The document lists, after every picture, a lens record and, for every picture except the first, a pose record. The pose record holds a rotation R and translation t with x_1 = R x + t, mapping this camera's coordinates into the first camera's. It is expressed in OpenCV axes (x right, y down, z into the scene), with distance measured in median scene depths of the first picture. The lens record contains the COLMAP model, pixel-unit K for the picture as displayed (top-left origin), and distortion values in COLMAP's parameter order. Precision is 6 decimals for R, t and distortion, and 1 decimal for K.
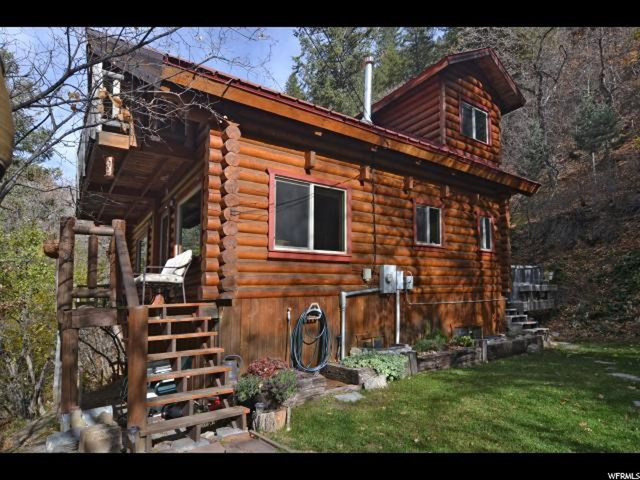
lens RADIAL K [[374.8, 0, 308.7], [0, 374.8, 229.8], [0, 0, 1]] dist [-0.019587, 0.001245]
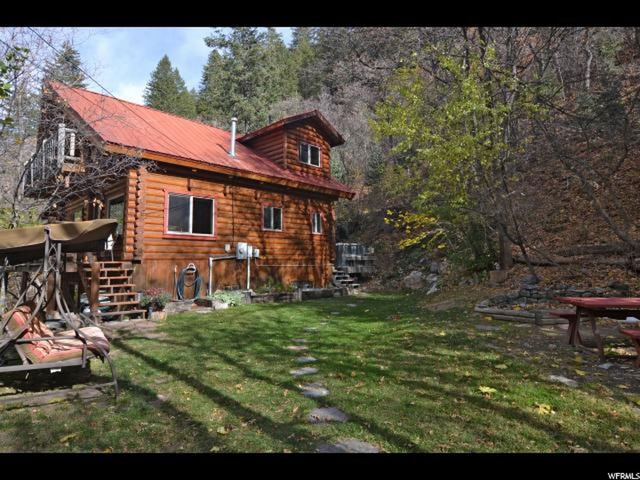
lens RADIAL K [[374.8, 0, 308.7], [0, 374.8, 229.8], [0, 0, 1]] dist [-0.019587, 0.001245]
pose [[0.980517, 0.043934, 0.191459, 0.192261], [-0.062518, 0.993783, 0.092128, -0.143301], [-0.186221, -0.102303, 0.977167, -0.728689]]
